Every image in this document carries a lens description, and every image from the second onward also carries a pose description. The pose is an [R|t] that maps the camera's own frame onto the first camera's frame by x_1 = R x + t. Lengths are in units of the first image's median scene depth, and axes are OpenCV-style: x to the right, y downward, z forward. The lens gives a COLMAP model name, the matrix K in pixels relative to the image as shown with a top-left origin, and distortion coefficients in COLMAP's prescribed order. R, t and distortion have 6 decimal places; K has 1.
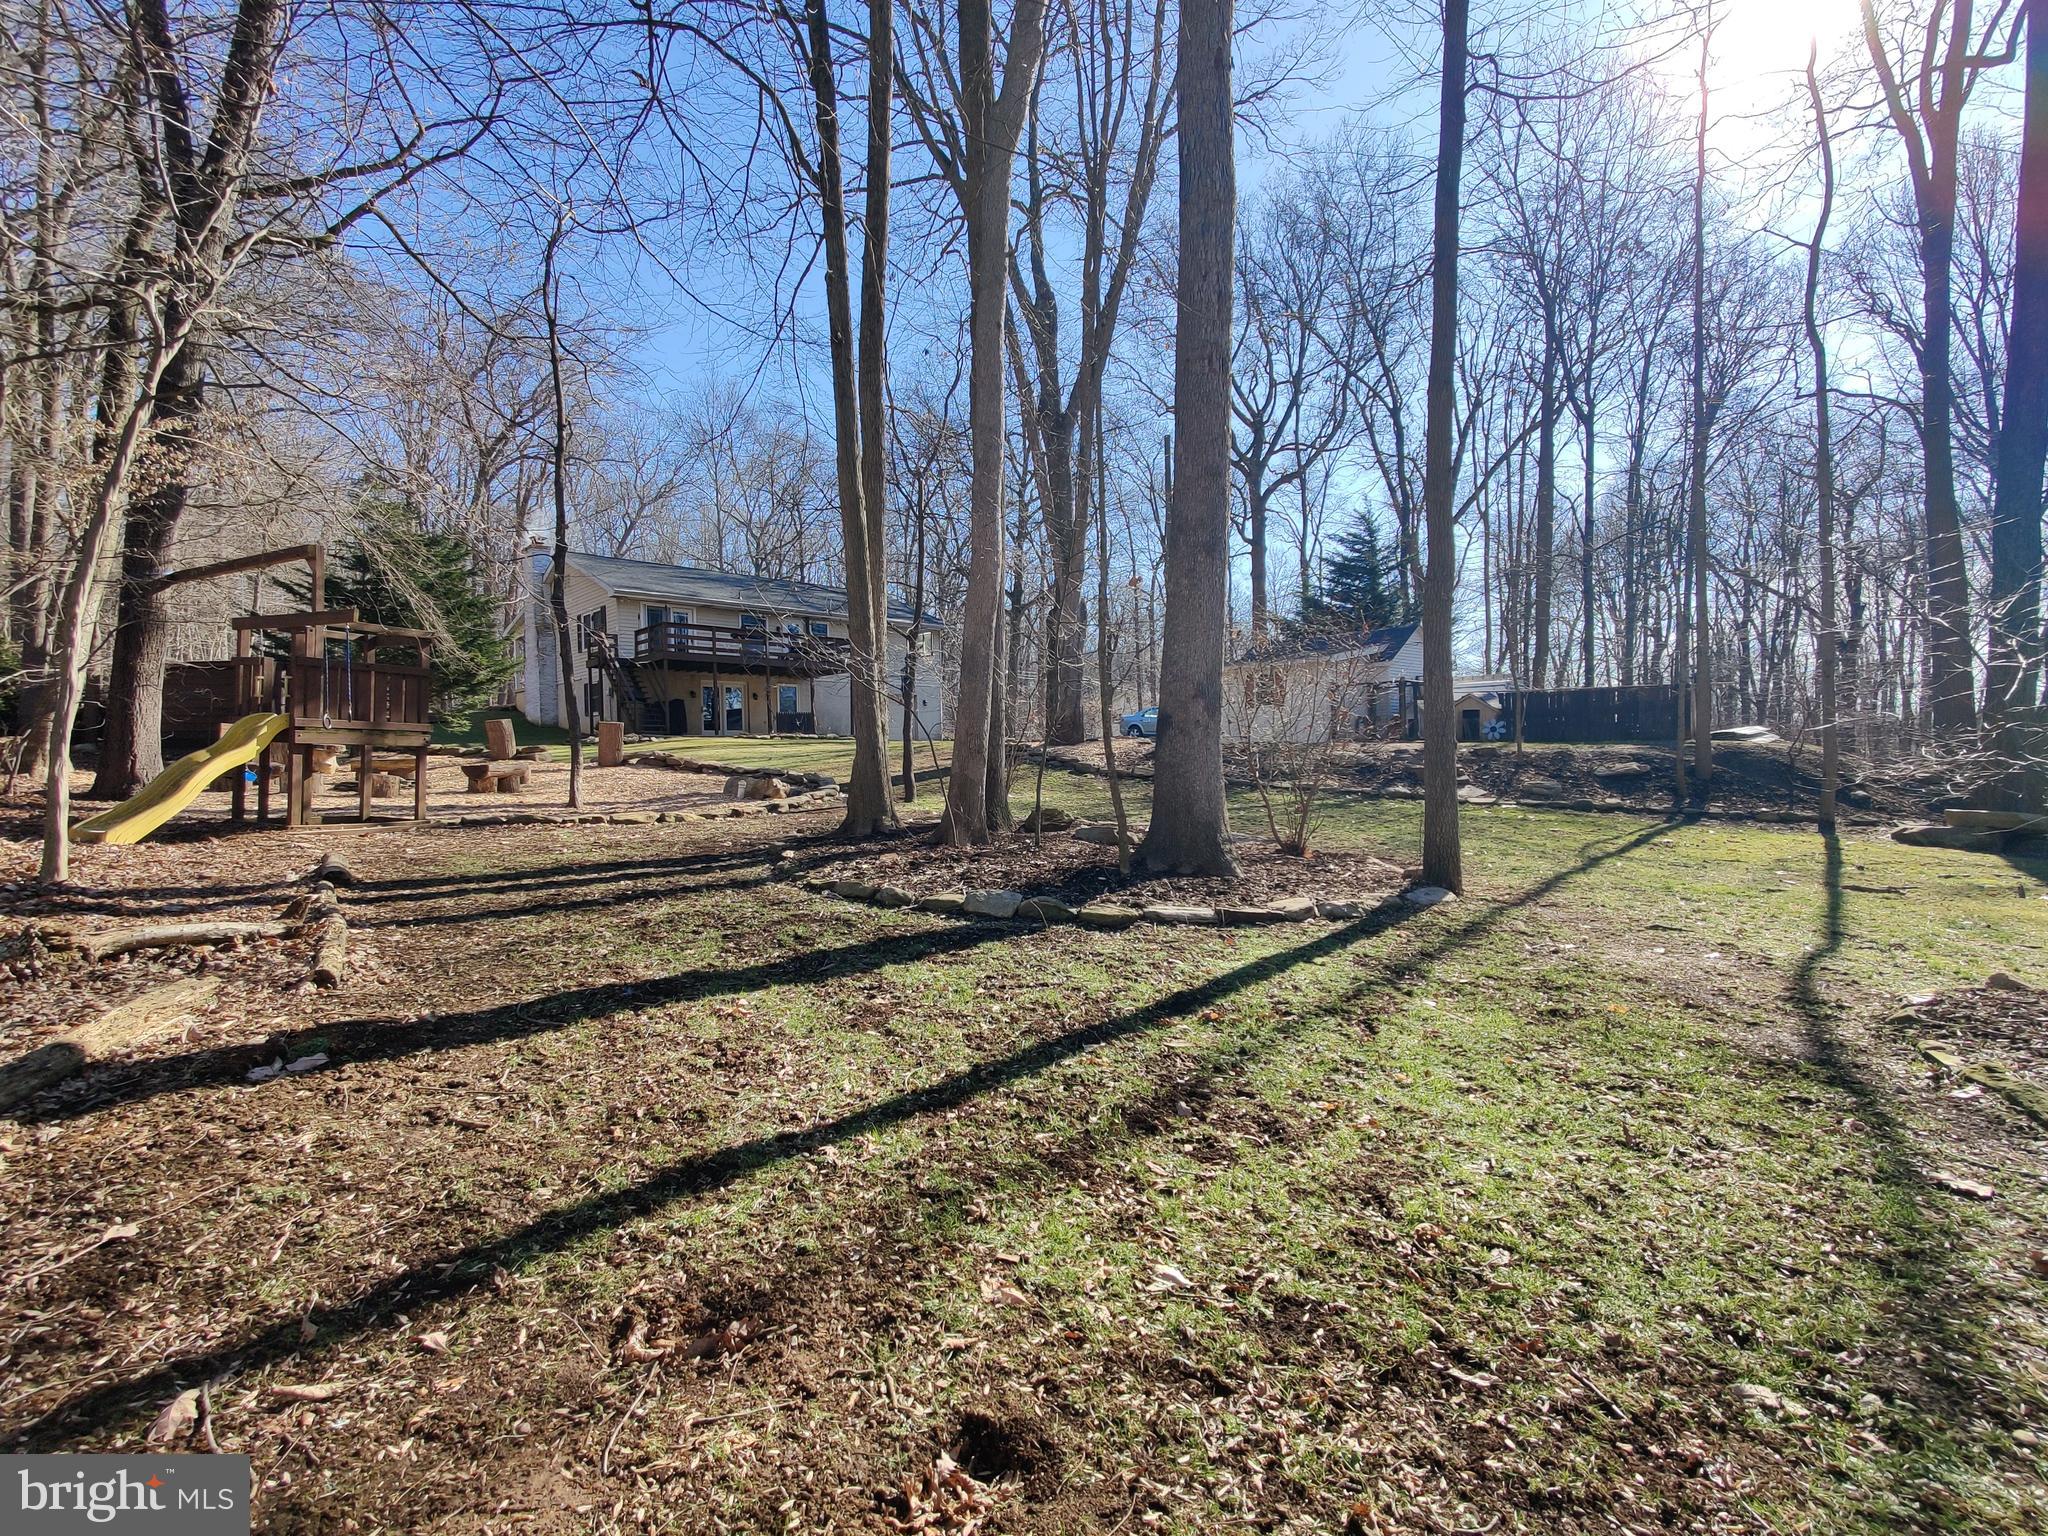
lens RADIAL K [[954.1, 0, 1024.9], [0, 954.1, 772.8], [0, 0, 1]] dist [0.000269, 0.000091]
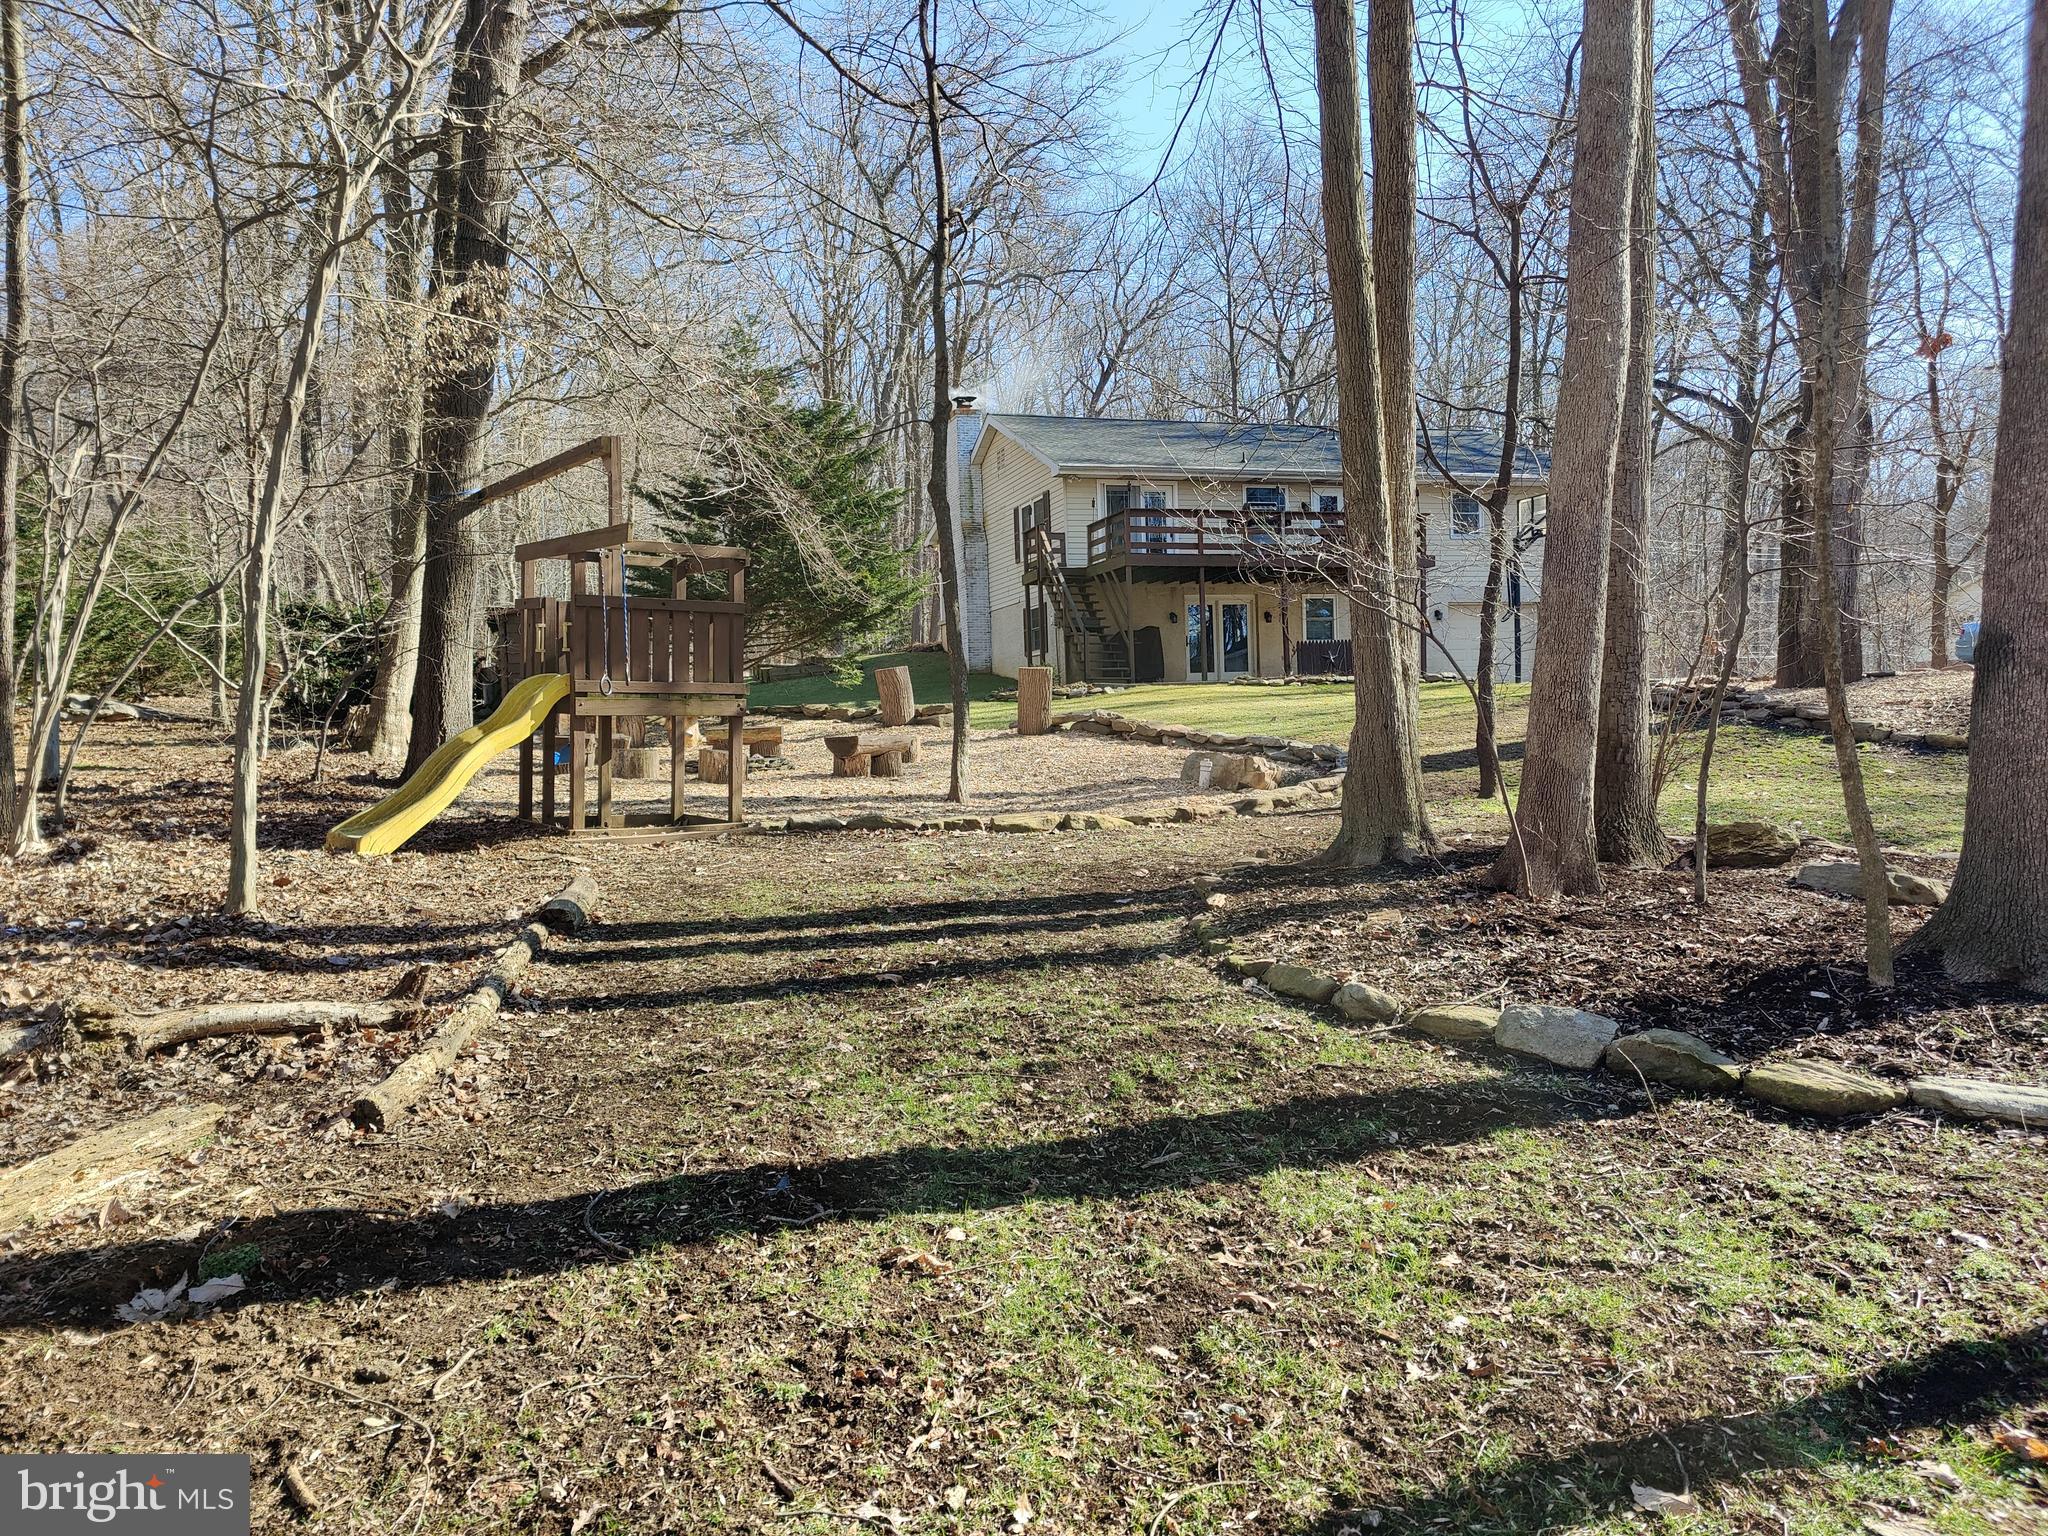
lens RADIAL K [[1518.9, 0, 1023.0], [0, 1518.9, 765.1], [0, 0, 1]] dist [0.043233, -0.004707]
pose [[0.898935, 0.001231, -0.438081, 0.038823], [0.008128, 0.999777, 0.019490, -0.012211], [0.438007, -0.021081, 0.898724, 0.103466]]
